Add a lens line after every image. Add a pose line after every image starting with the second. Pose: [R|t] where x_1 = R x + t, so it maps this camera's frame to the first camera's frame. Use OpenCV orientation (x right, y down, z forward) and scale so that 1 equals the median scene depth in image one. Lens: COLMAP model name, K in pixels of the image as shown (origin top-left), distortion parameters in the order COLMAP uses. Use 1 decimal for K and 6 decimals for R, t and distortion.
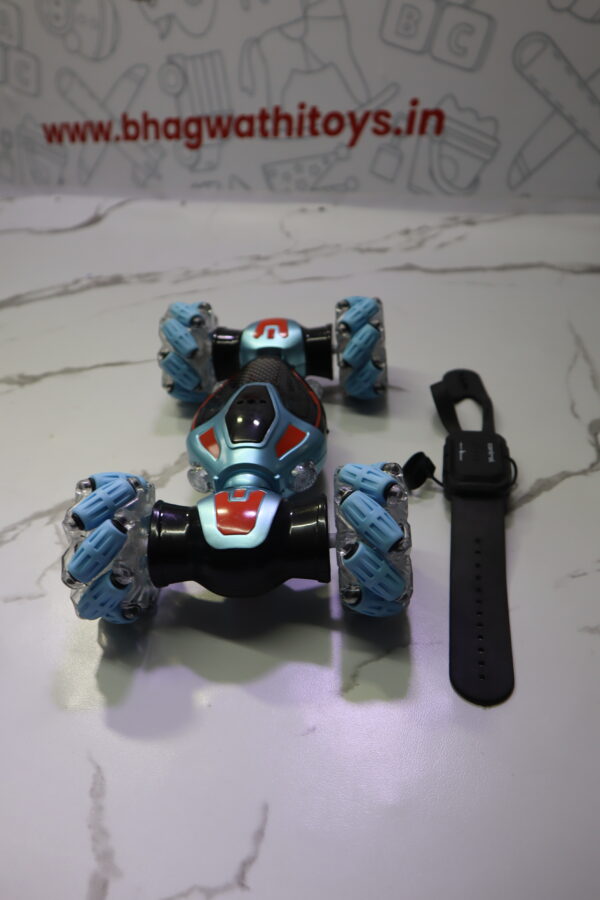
lens RADIAL K [[679.0, 0, 297.3], [0, 679.0, 444.4], [0, 0, 1]] dist [-0.100288, 0.084172]
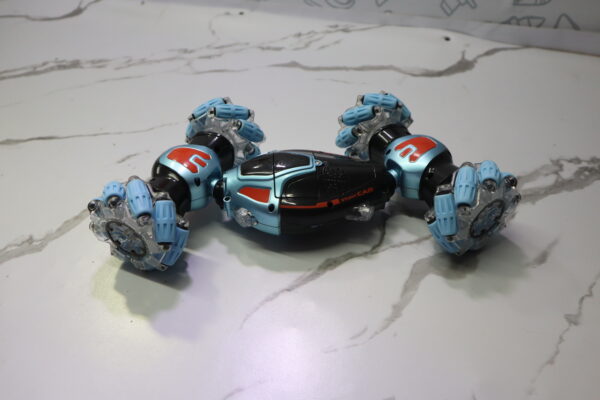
lens RADIAL K [[457.6, 0, 305.2], [0, 457.6, 200.1], [0, 0, 1]] dist [-0.104732, 0.083434]
pose [[0.998245, 0.036314, 0.046776, 0.151740], [-0.040397, 0.995166, 0.089519, -0.075562], [-0.043299, -0.091251, 0.994886, 0.084469]]
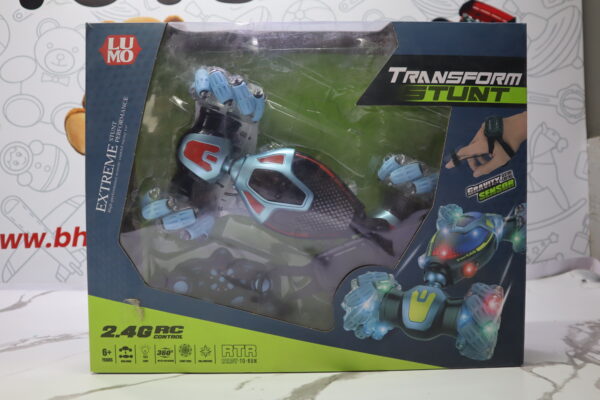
lens RADIAL K [[446.9, 0, 306.1], [0, 446.9, 199.7], [0, 0, 1]] dist [-0.096845, 0.072693]
pose [[0.897938, 0.072371, 0.434132, -0.241765], [0.210522, 0.795604, -0.568063, 0.070313], [-0.386508, 0.601479, 0.699167, 0.197643]]
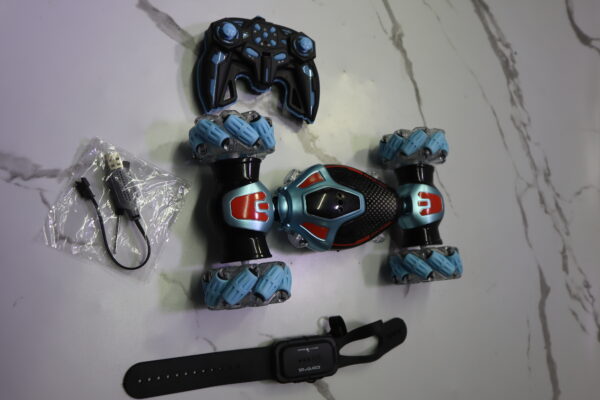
lens RADIAL K [[446.9, 0, 306.1], [0, 446.9, 199.7], [0, 0, 1]] dist [-0.096845, 0.072693]
pose [[0.108886, 0.992545, -0.054758, -0.013764], [-0.891284, 0.121873, 0.436761, -0.229613], [0.440178, 0.001248, 0.897910, 0.019811]]
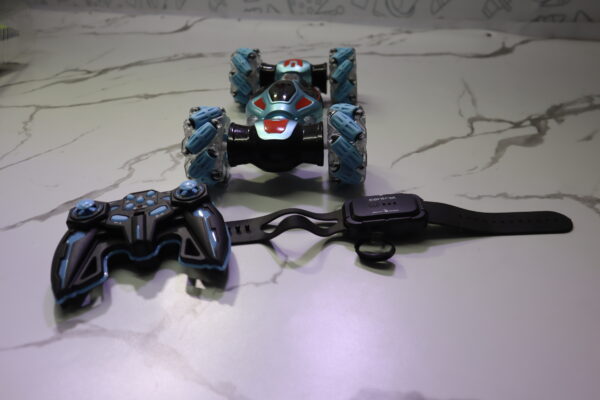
lens RADIAL K [[446.9, 0, 306.1], [0, 446.9, 199.7], [0, 0, 1]] dist [-0.096845, 0.072693]
pose [[0.999203, 0.035743, 0.017780, -0.007798], [-0.035025, 0.998618, -0.039173, 0.153305], [-0.019156, 0.038519, 0.999074, -0.102581]]
